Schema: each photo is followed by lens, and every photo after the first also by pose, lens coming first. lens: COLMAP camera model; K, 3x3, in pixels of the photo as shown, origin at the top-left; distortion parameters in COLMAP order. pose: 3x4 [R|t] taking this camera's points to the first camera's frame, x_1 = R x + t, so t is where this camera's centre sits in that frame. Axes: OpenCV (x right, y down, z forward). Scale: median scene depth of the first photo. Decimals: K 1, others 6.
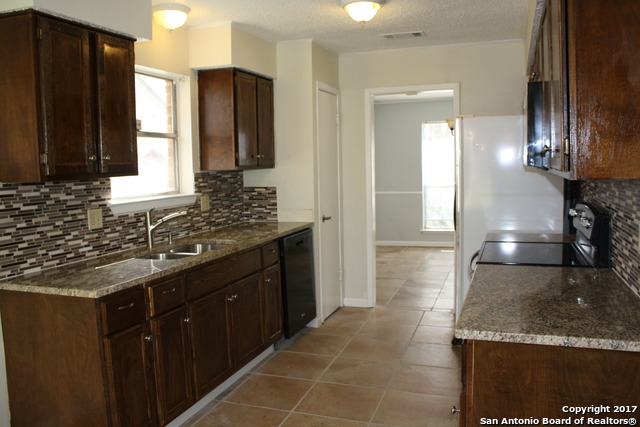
lens RADIAL K [[532.0, 0, 317.5], [0, 532.0, 210.6], [0, 0, 1]] dist [-0.175547, 0.155816]
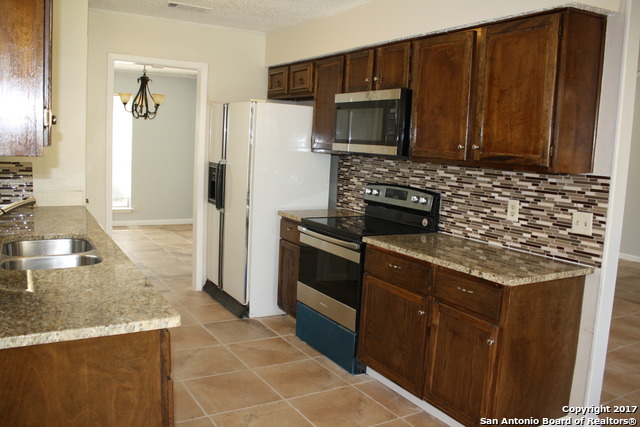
lens RADIAL K [[532.0, 0, 317.5], [0, 532.0, 210.6], [0, 0, 1]] dist [-0.175547, 0.155816]
pose [[0.620153, -0.039436, 0.783489, -0.578976], [0.001712, 0.998801, 0.048918, -0.013860], [-0.784479, -0.028995, 0.619477, 0.281298]]
